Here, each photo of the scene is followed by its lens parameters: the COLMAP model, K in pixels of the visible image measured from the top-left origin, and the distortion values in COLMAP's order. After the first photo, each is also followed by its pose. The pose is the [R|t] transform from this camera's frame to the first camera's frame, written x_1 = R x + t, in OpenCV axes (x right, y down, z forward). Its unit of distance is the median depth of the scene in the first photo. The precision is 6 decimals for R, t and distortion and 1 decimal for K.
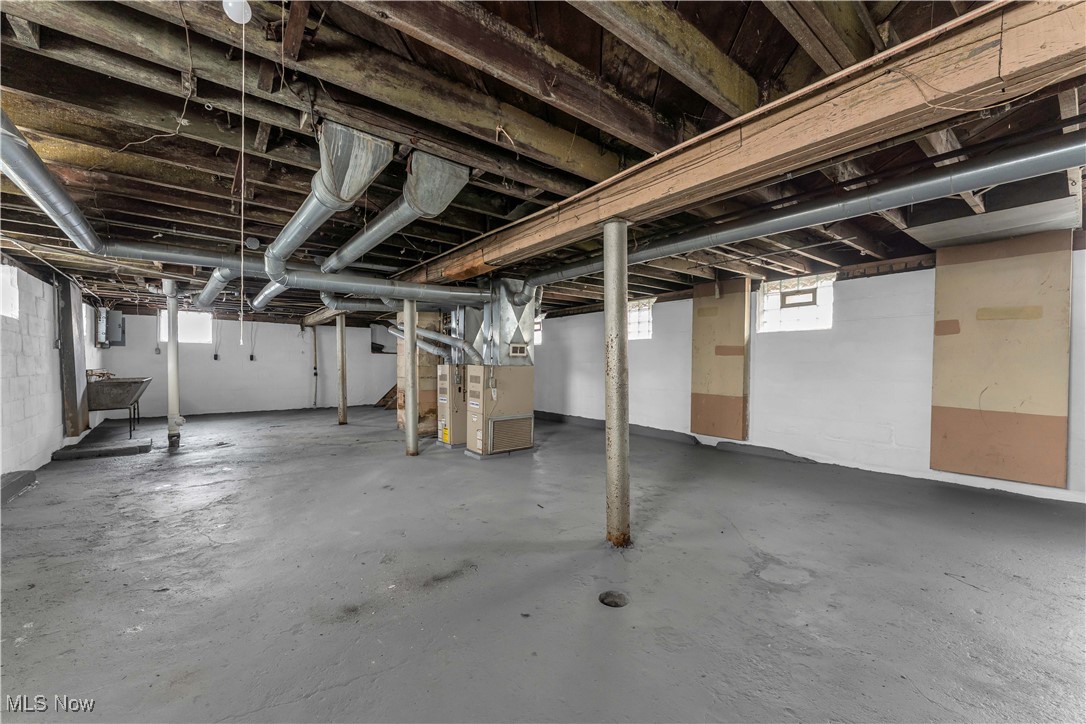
lens RADIAL K [[422.7, 0, 540.8], [0, 422.7, 360.3], [0, 0, 1]] dist [0.012076, 0.000069]
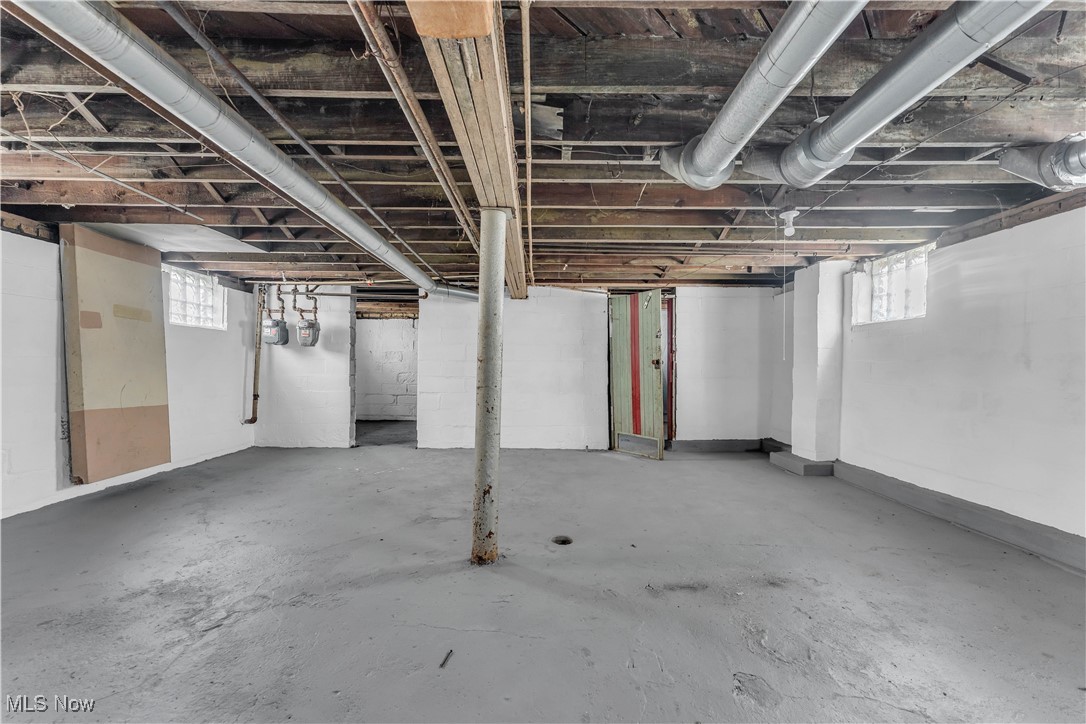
lens RADIAL K [[436.8, 0, 540.4], [0, 436.8, 367.3], [0, 0, 1]] dist [0.000254, -0.000440]
pose [[-0.786097, -0.008533, 0.618044, -0.524765], [-0.012917, 0.999913, -0.002625, 0.020198], [-0.617968, -0.010046, -0.786139, 1.803622]]
